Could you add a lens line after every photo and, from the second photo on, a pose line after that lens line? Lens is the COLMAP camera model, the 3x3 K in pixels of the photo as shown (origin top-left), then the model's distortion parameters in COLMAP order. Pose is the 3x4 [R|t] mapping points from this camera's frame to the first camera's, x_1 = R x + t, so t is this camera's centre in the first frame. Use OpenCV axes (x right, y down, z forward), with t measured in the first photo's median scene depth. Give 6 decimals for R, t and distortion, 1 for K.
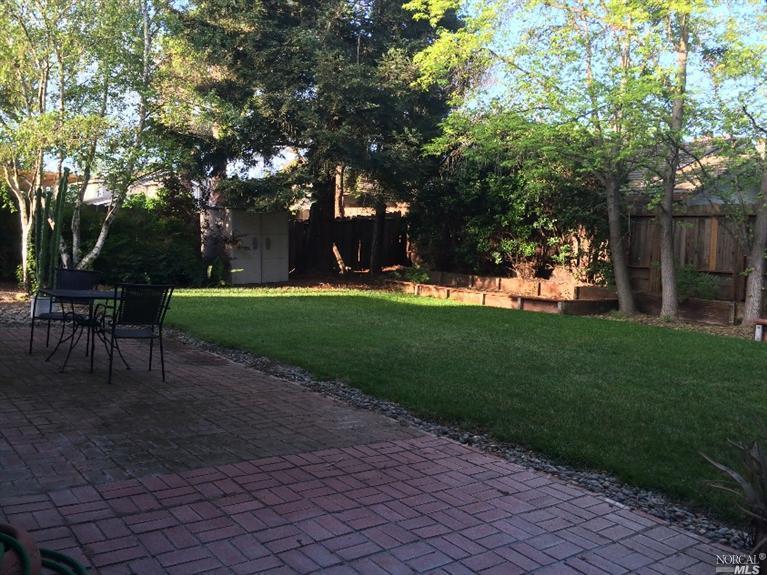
lens RADIAL K [[666.2, 0, 383.5], [0, 666.2, 287.5], [0, 0, 1]] dist [0.052986, 0.000019]
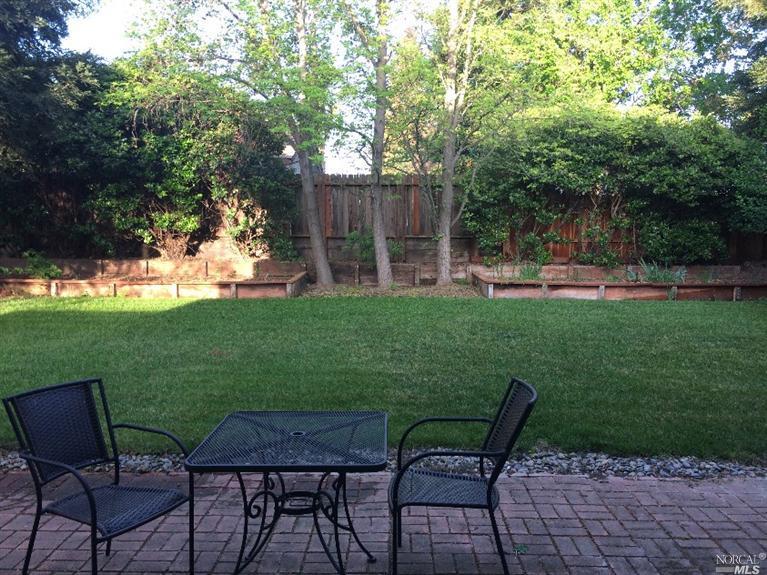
lens RADIAL K [[666.2, 0, 383.5], [0, 666.2, 287.5], [0, 0, 1]] dist [0.052986, 0.000019]
pose [[0.635549, -0.135360, 0.760102, -0.290432], [0.076306, 0.990703, 0.112623, -0.055248], [-0.768280, -0.013577, 0.639970, 0.269080]]
